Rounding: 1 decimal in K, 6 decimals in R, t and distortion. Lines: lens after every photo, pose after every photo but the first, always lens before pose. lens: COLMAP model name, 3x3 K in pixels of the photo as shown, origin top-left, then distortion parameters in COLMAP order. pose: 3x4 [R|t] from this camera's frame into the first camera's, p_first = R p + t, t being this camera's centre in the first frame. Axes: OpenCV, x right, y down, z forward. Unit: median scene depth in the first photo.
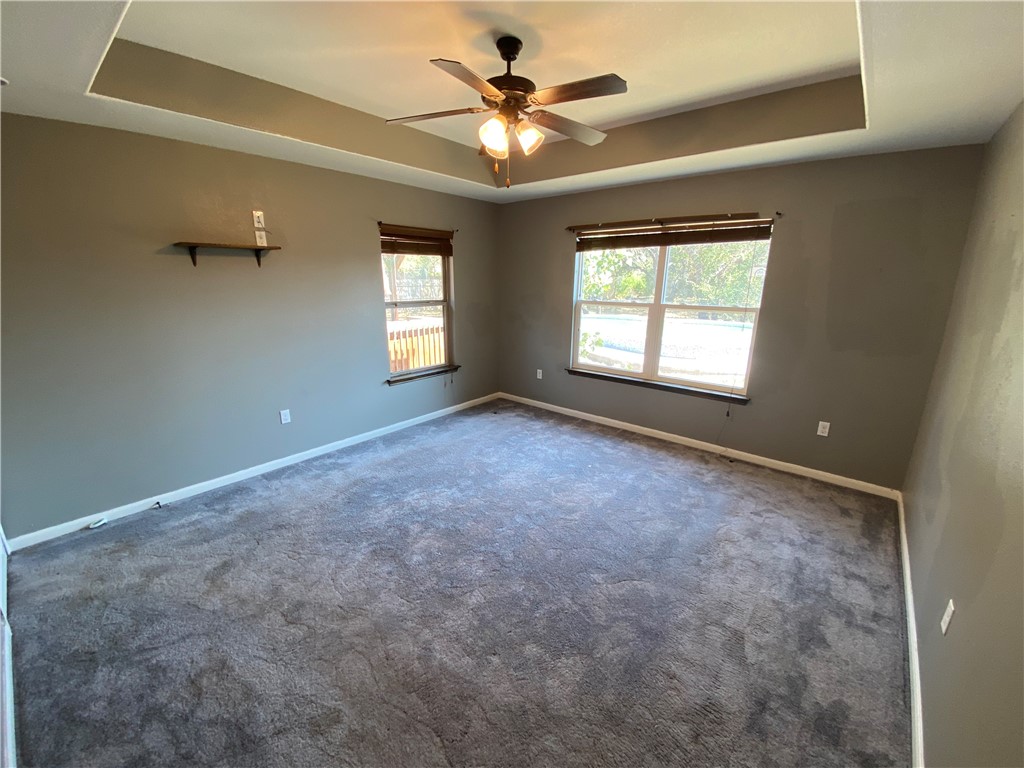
lens RADIAL K [[417.2, 0, 511.0], [0, 417.2, 385.5], [0, 0, 1]] dist [0.015845, -0.018734]
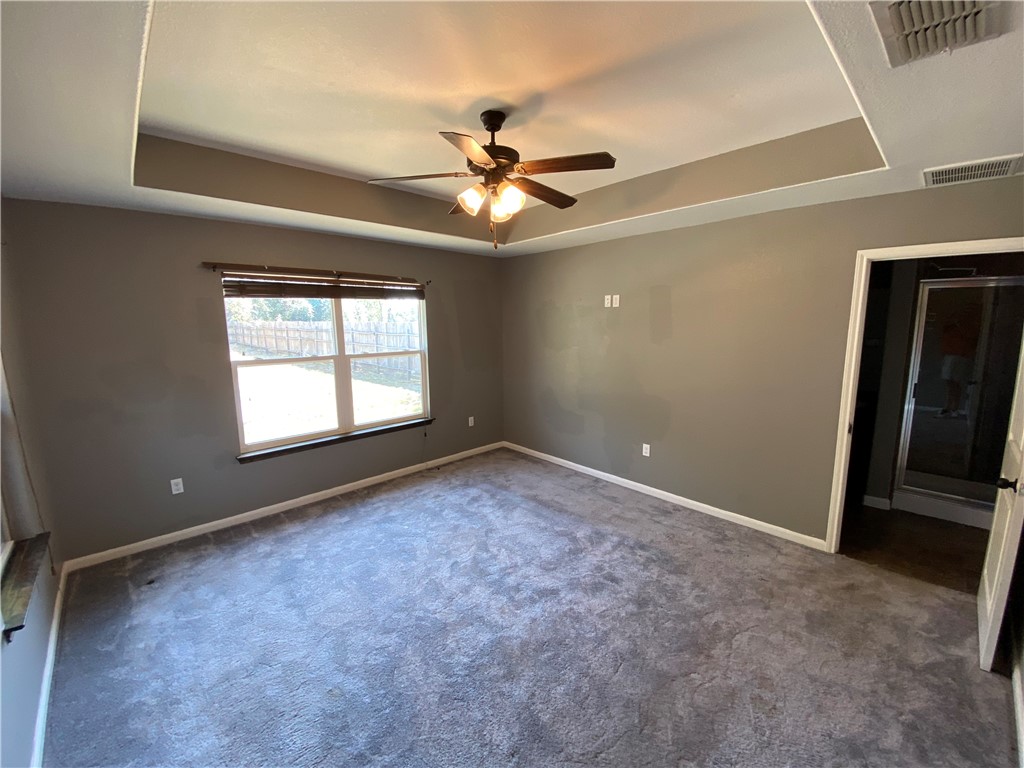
lens RADIAL K [[413.2, 0, 512.0], [0, 413.2, 382.1], [0, 0, 1]] dist [0.043950, -0.029521]
pose [[0.099274, -0.157592, 0.982502, -0.640357], [0.262028, 0.956671, 0.126973, -0.170127], [-0.959941, 0.244838, 0.136266, 0.549729]]
